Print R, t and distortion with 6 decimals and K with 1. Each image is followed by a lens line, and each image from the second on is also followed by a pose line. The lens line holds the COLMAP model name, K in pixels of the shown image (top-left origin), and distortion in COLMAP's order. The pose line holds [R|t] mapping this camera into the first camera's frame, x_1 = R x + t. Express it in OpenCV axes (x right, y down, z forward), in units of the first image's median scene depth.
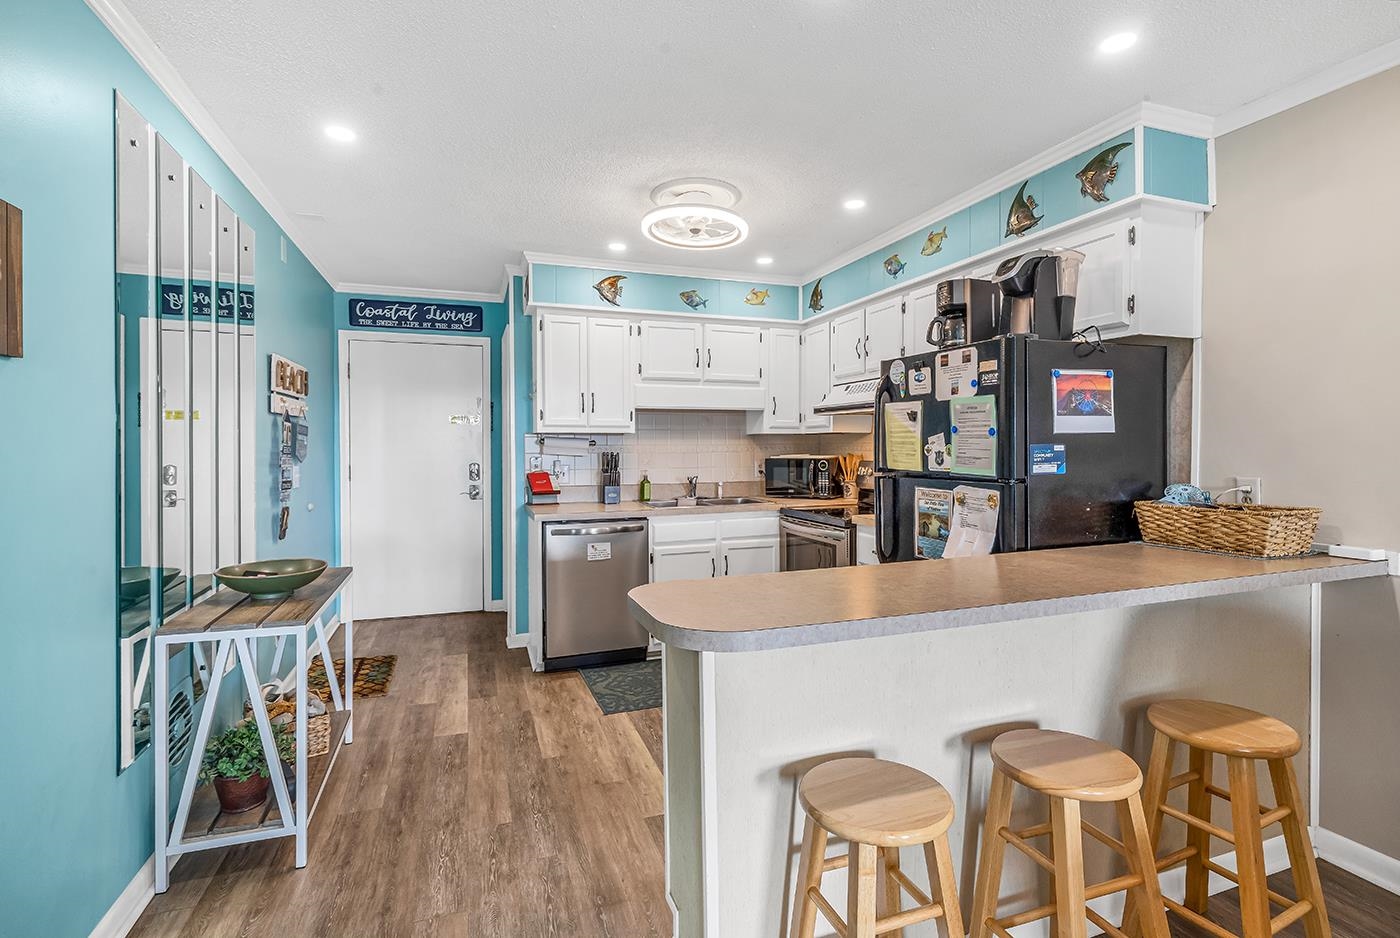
lens RADIAL K [[636.1, 0, 701.4], [0, 636.1, 461.2], [0, 0, 1]] dist [-0.000880, -0.000271]
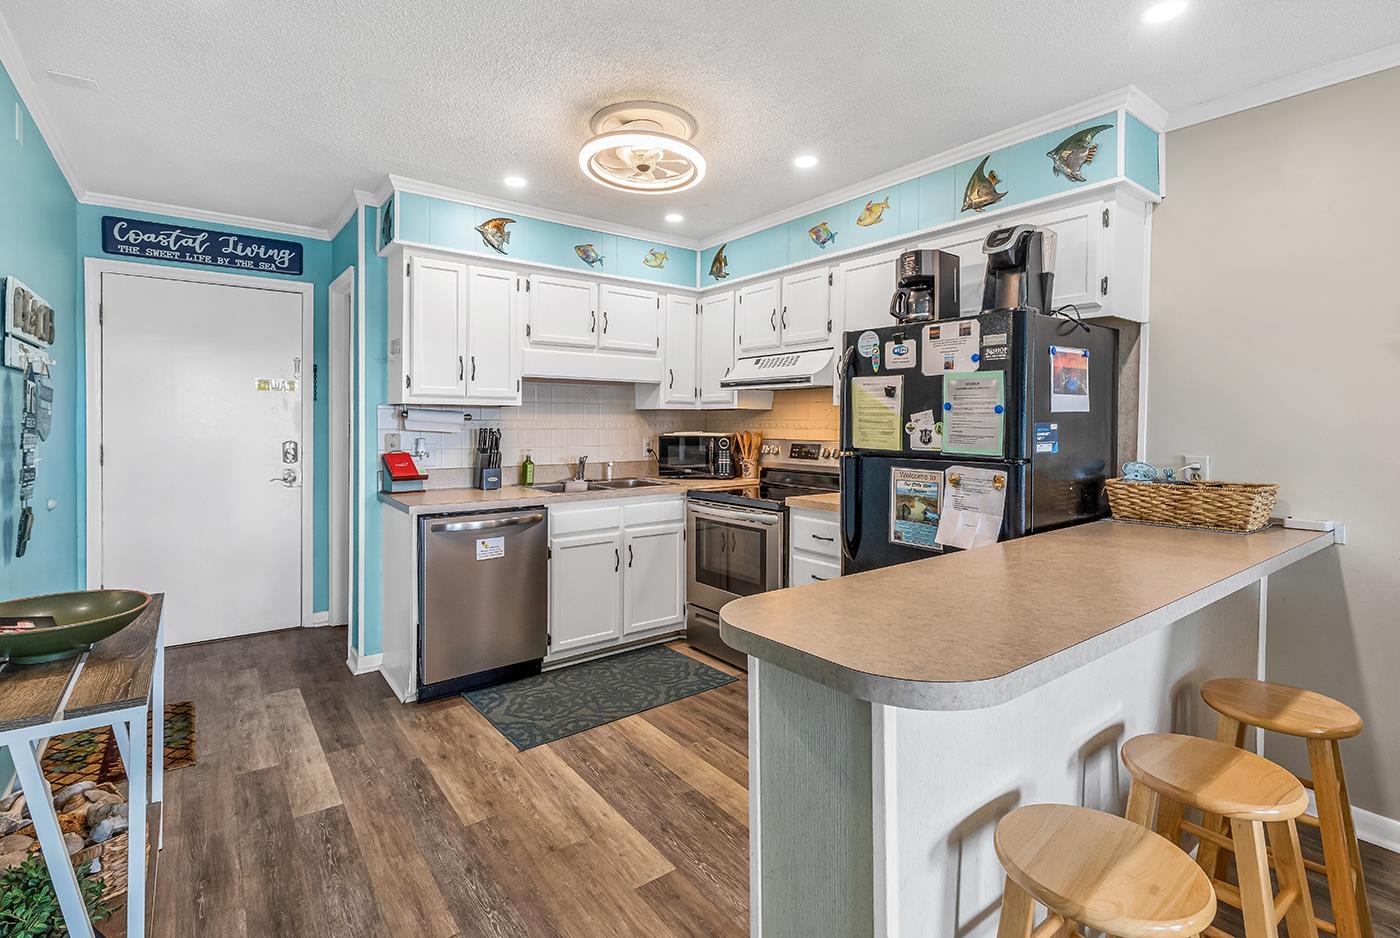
lens RADIAL K [[644.6, 0, 698.1], [0, 644.6, 438.3], [0, 0, 1]] dist [0.000685, -0.000681]
pose [[0.957013, 0.000866, 0.290042, -0.157722], [-0.000919, 1.000000, 0.000046, -0.001568], [-0.290042, -0.000310, 0.957014, 0.131100]]
